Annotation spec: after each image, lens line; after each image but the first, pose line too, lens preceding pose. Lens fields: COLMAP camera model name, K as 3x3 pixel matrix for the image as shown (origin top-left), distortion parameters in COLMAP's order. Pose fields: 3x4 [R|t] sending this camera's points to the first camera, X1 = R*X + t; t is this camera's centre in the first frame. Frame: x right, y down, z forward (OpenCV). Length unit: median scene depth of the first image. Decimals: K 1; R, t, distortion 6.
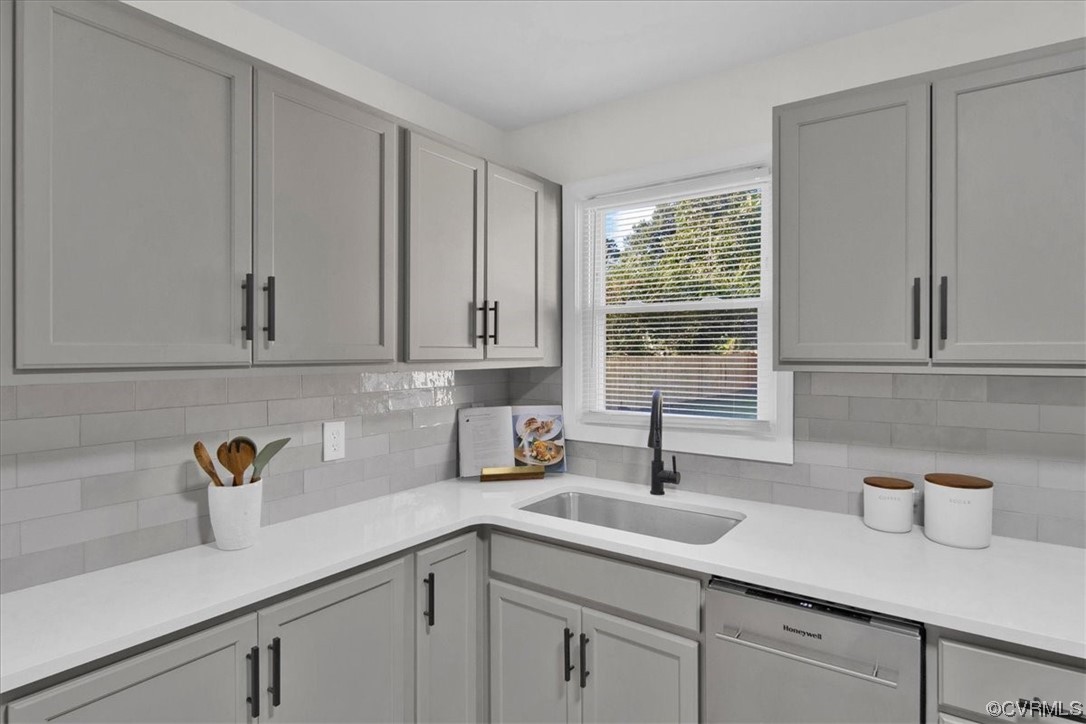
lens RADIAL K [[615.7, 0, 532.6], [0, 615.7, 354.6], [0, 0, 1]] dist [0.002374, -0.001853]
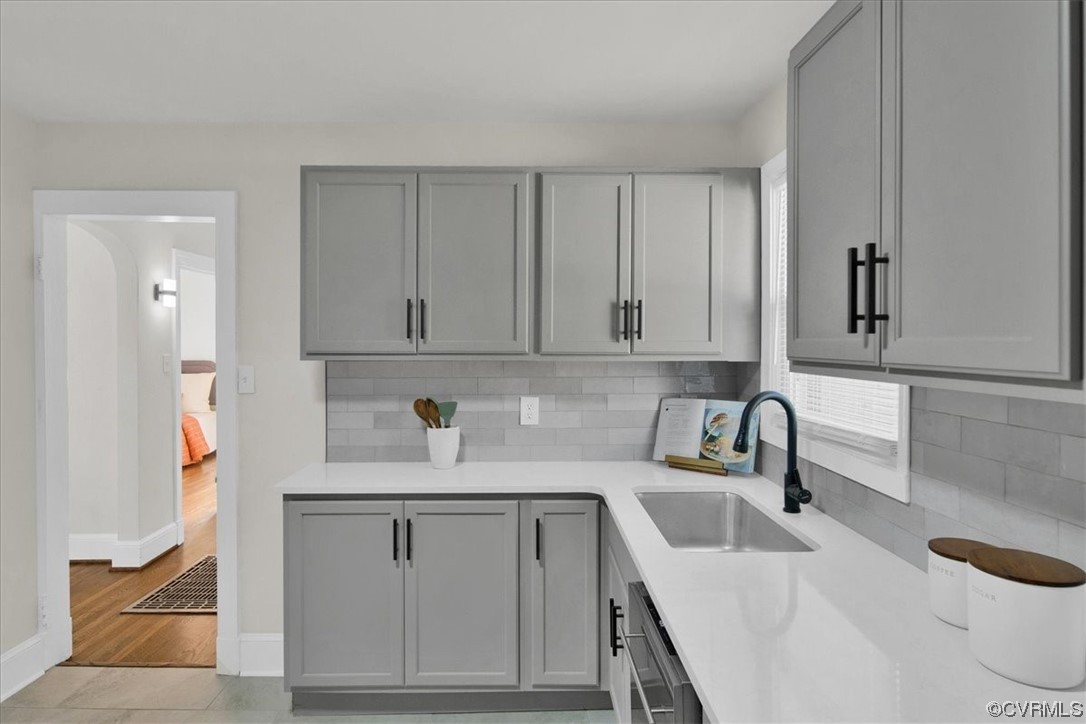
lens RADIAL K [[615.7, 0, 524.7], [0, 615.7, 341.9], [0, 0, 1]] dist [0.002374, -0.001853]
pose [[0.564260, -0.000287, -0.825597, 0.732620], [-0.006083, 0.999971, -0.004505, -0.005492], [0.825575, 0.007563, 0.564242, 0.210783]]
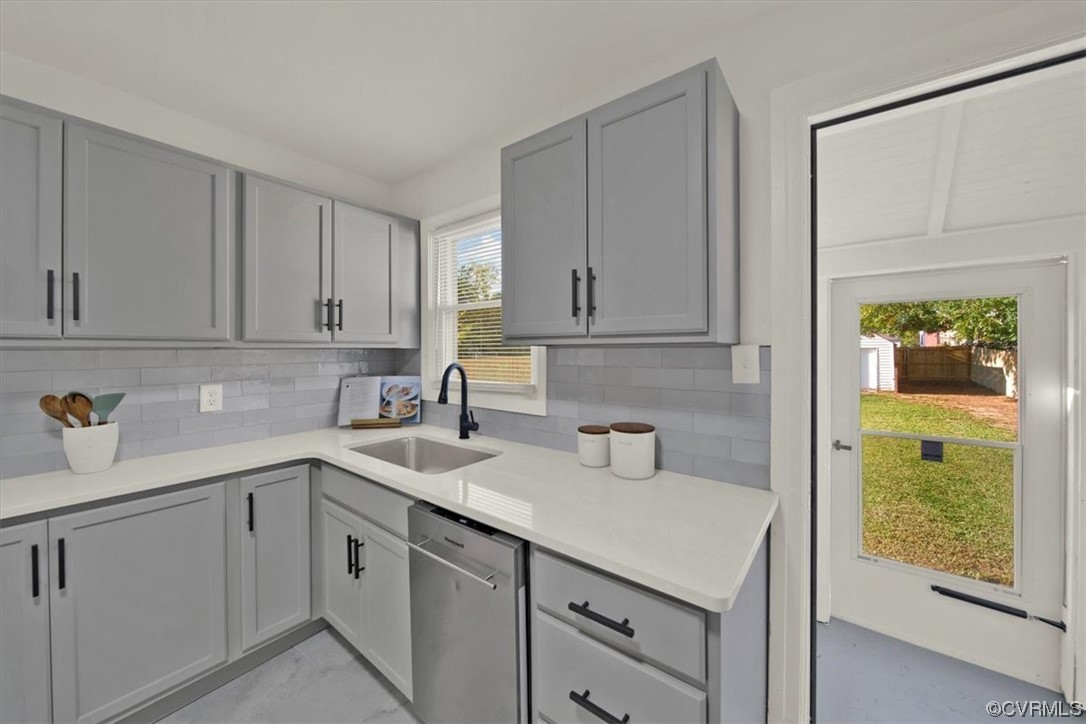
lens RADIAL K [[398.3, 0, 542.6], [0, 398.3, 351.7], [0, 0, 1]] dist [0.004879, -0.001660]
pose [[0.998458, -0.004366, -0.055334, 0.449918], [0.004024, 0.999972, -0.006304, 0.039541], [0.055360, 0.006072, 0.998448, 0.119387]]
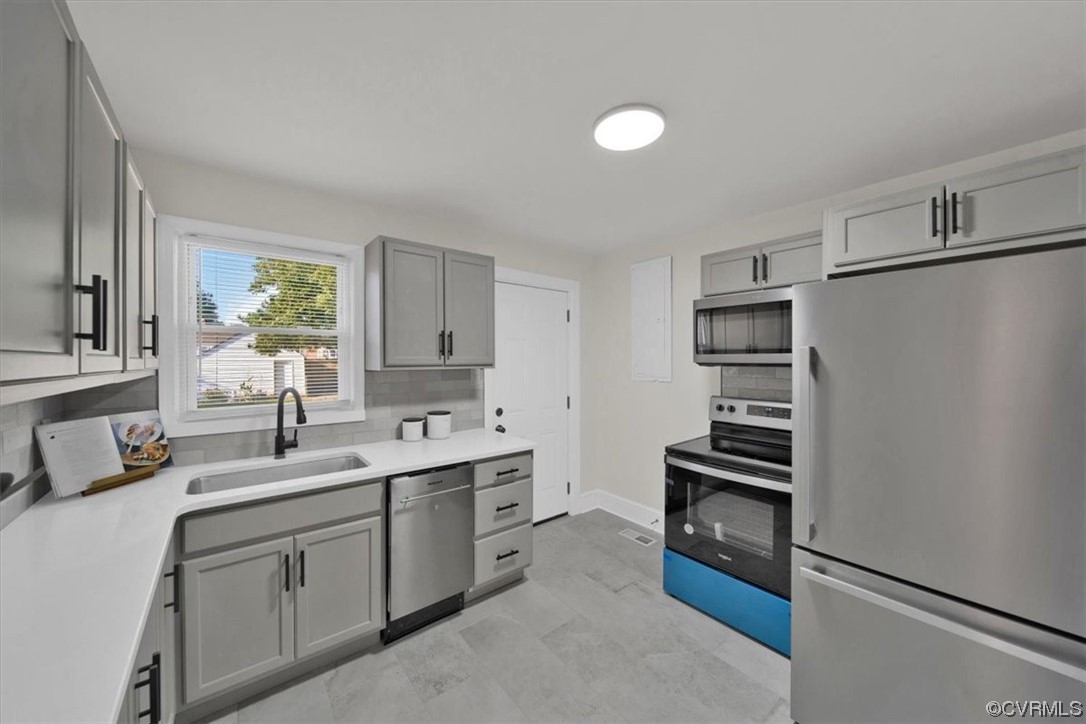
lens RADIAL K [[398.3, 0, 541.1], [0, 398.3, 362.3], [0, 0, 1]] dist [0.004879, -0.001660]
pose [[0.264413, -0.009644, 0.964361, -0.561123], [0.010673, 0.999918, 0.007074, -0.002320], [-0.964351, 0.008422, 0.264494, 0.153424]]
